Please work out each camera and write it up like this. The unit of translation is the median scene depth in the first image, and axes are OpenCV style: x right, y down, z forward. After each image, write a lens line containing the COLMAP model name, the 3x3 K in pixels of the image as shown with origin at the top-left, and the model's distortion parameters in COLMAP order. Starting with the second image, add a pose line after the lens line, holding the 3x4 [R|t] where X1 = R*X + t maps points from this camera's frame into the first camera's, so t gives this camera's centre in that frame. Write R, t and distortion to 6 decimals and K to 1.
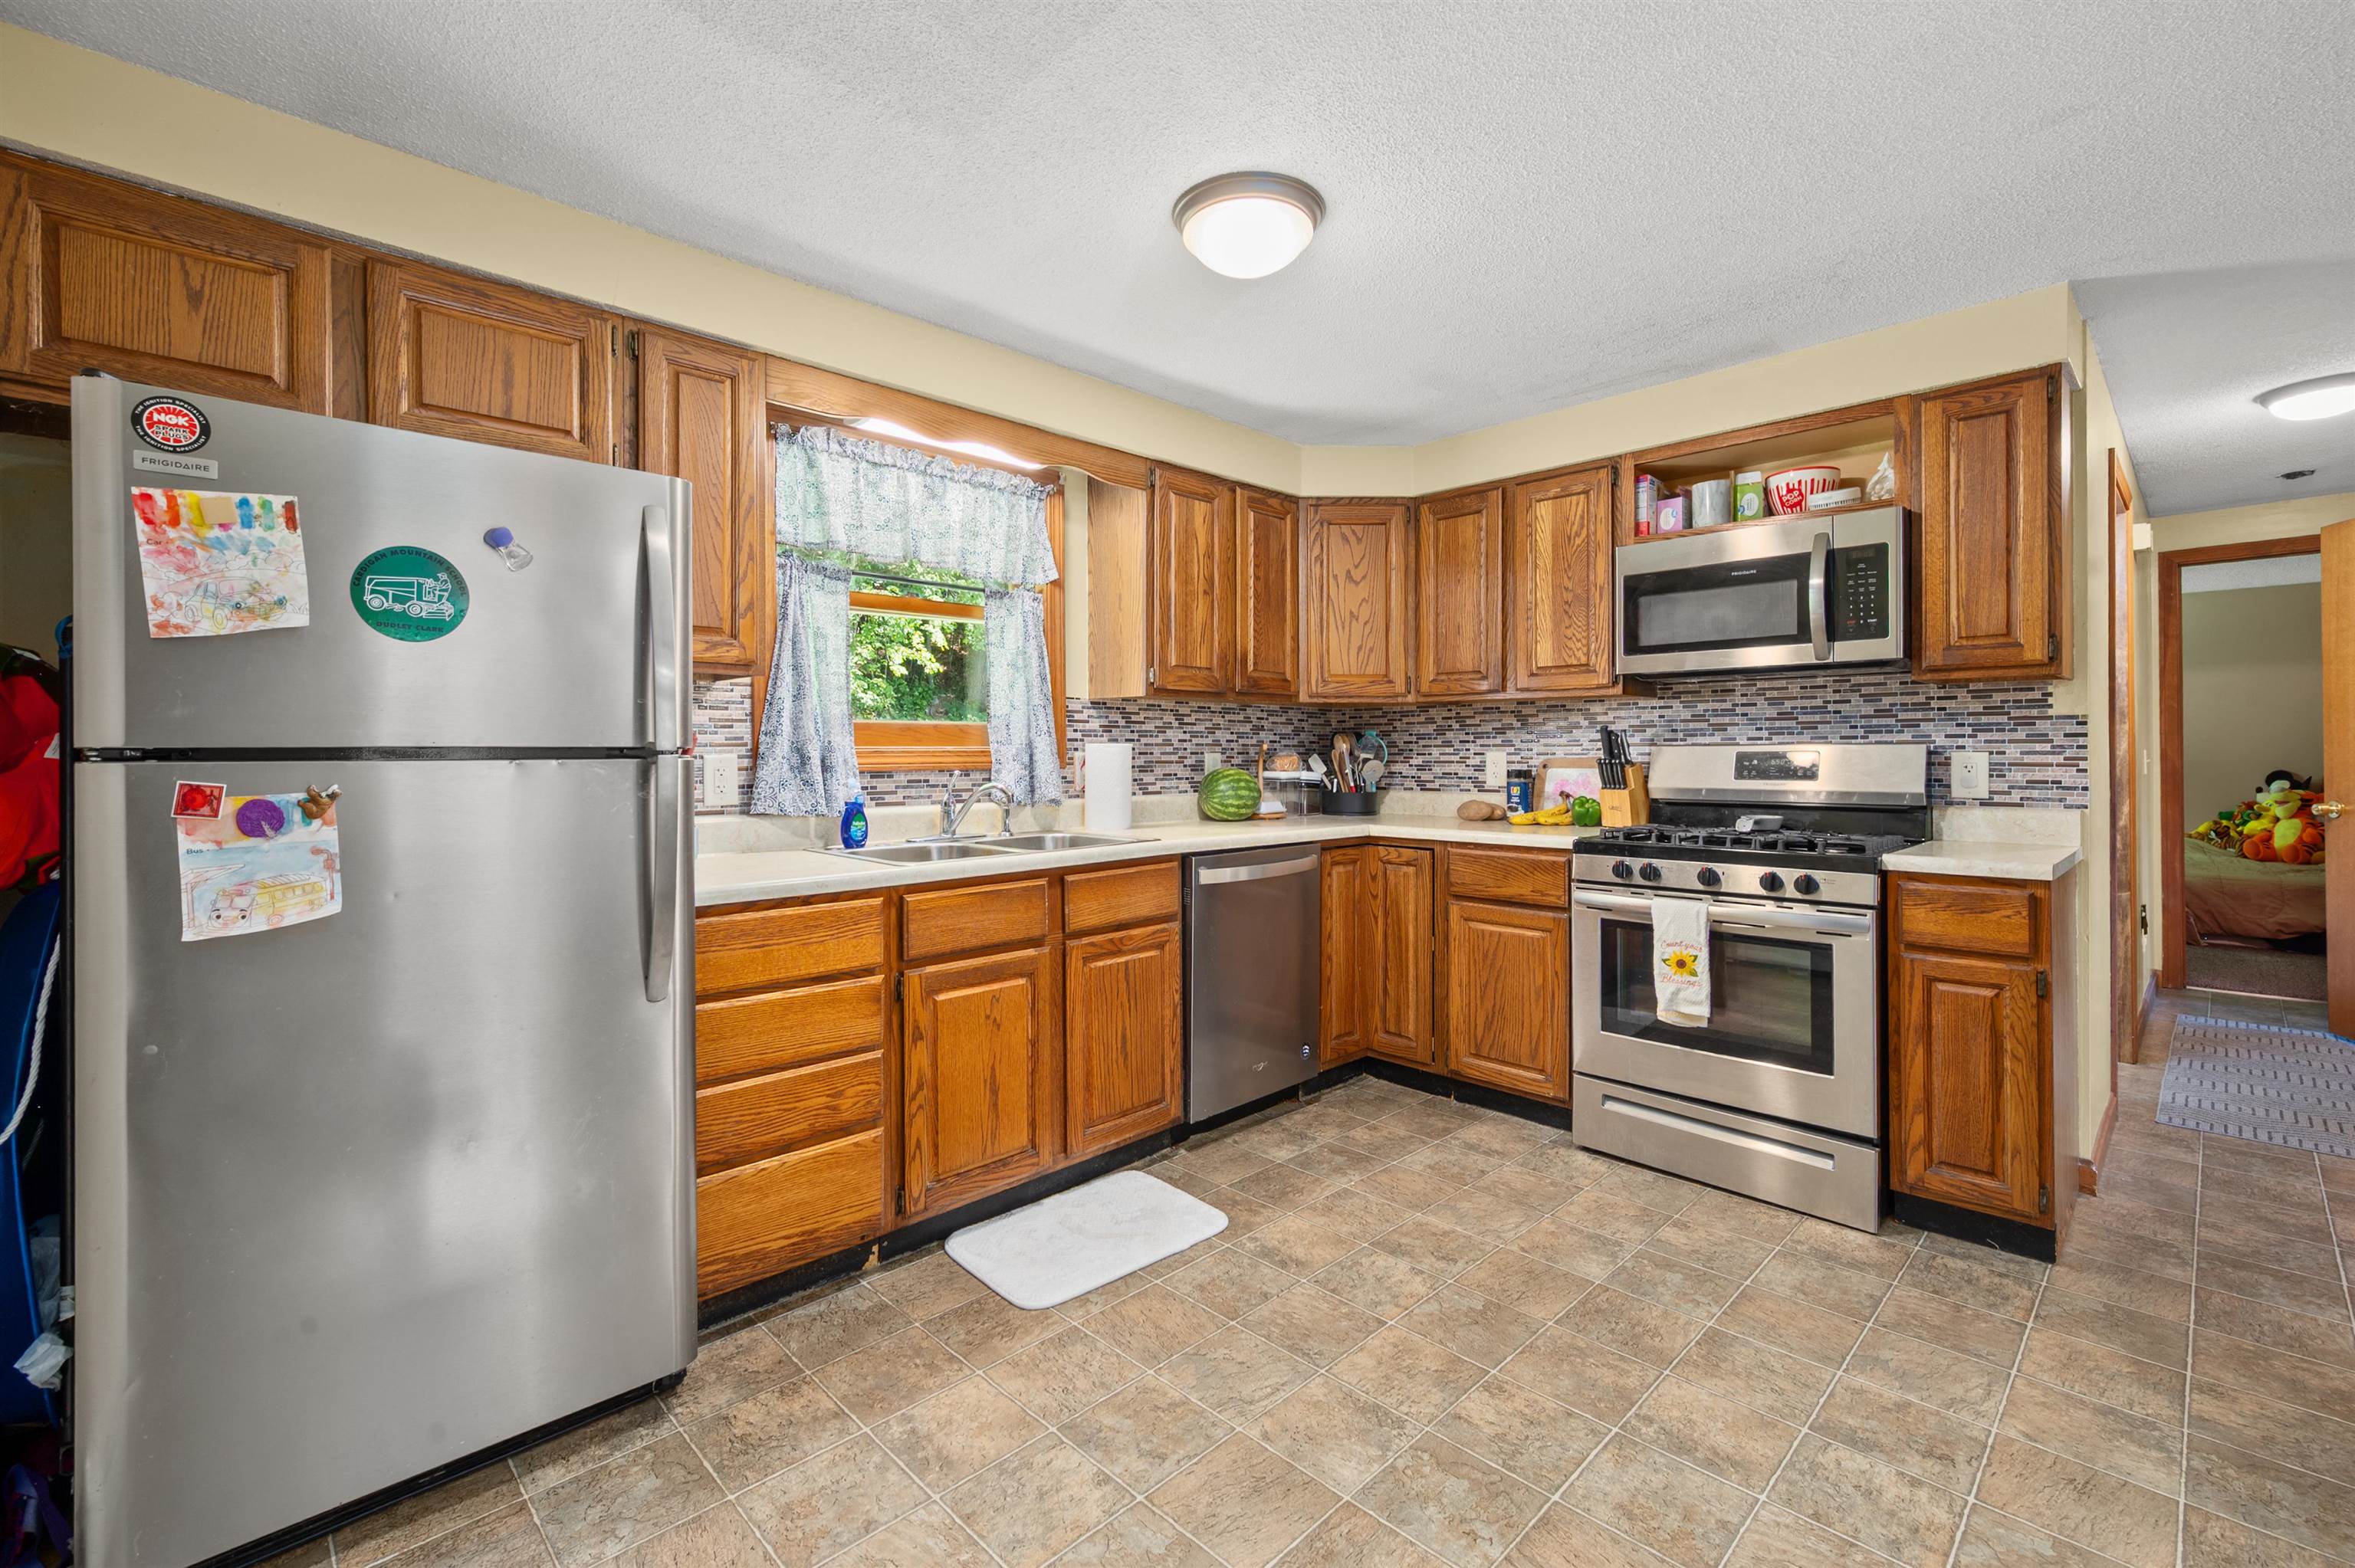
lens RADIAL K [[1019.1, 0, 1189.0], [0, 1019.1, 750.5], [0, 0, 1]] dist [0.000239, 0.000075]
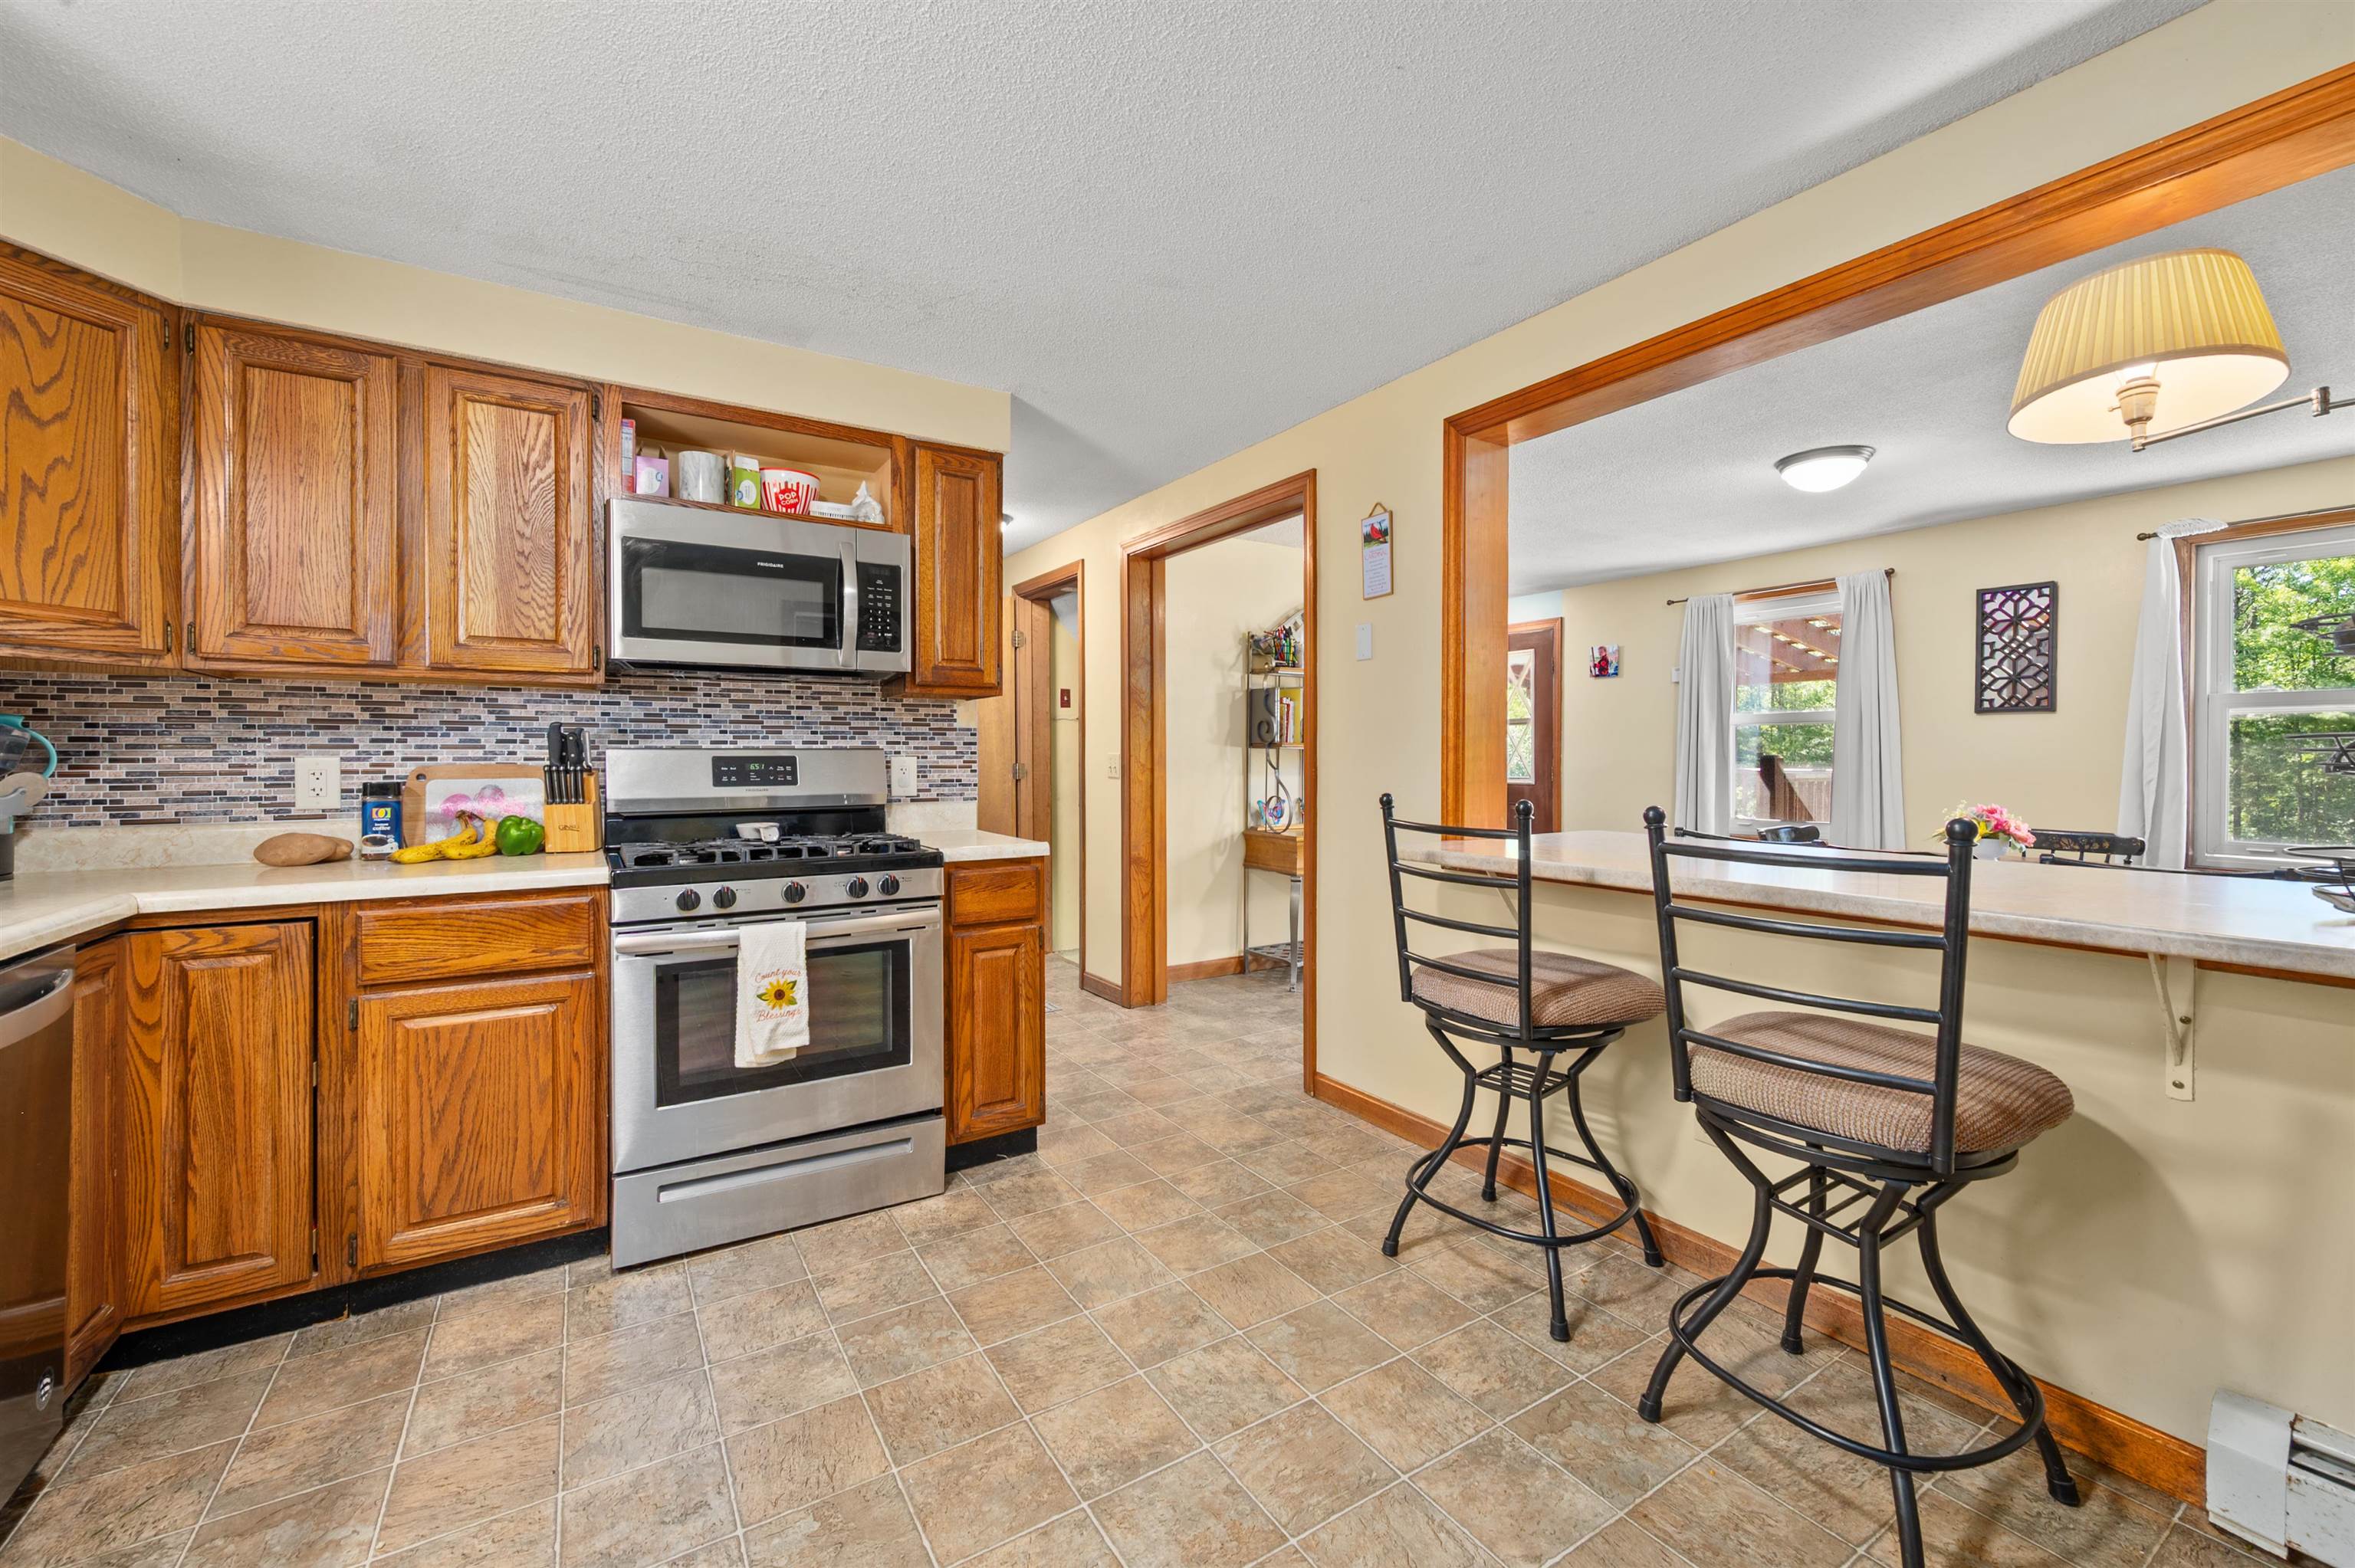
lens RADIAL K [[949.8, 0, 1186.1], [0, 949.8, 762.2], [0, 0, 1]] dist [0.001881, 0.000219]
pose [[0.210887, -0.004495, 0.977500, -0.231621], [-0.000654, 0.999989, 0.004740, 0.002490], [-0.977510, -0.001639, 0.210882, 0.443729]]
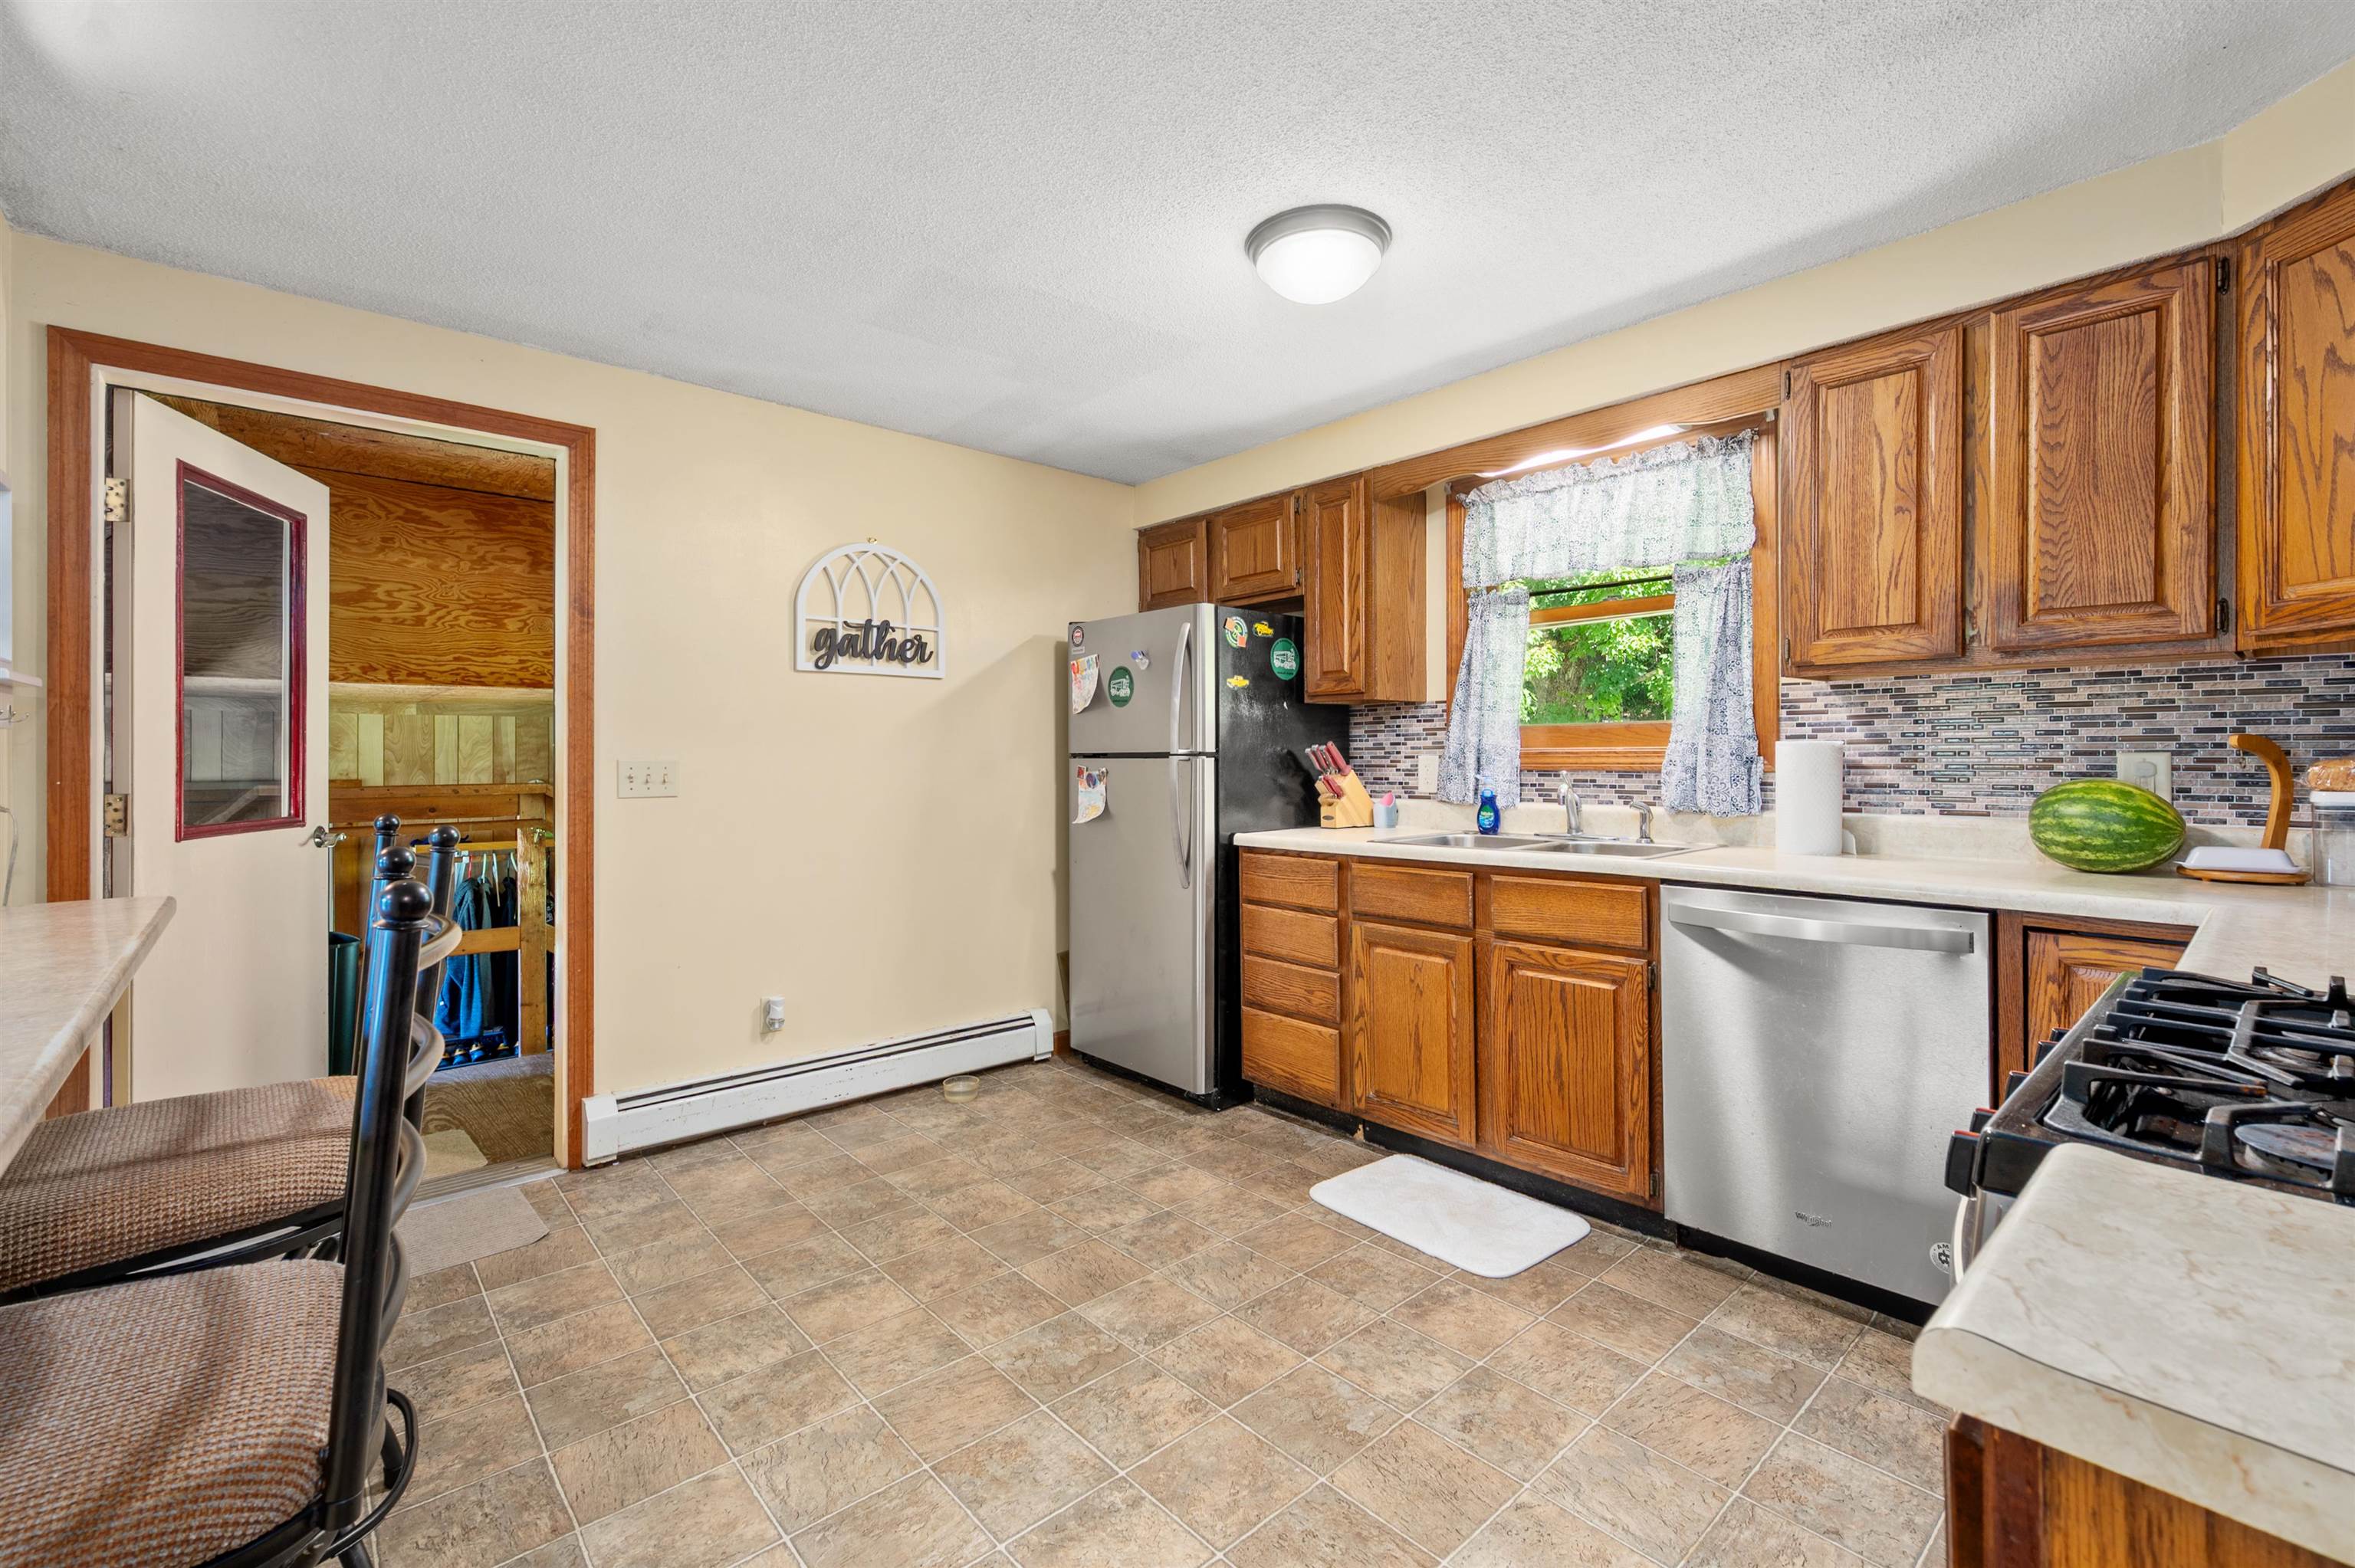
lens RADIAL K [[1019.1, 0, 1189.0], [0, 1019.1, 750.5], [0, 0, 1]] dist [0.000239, 0.000075]
pose [[-0.047665, -0.001083, -0.998863, 0.822189], [0.006801, 0.999976, -0.001409, -0.002138], [0.998840, -0.006861, -0.047656, 0.671007]]
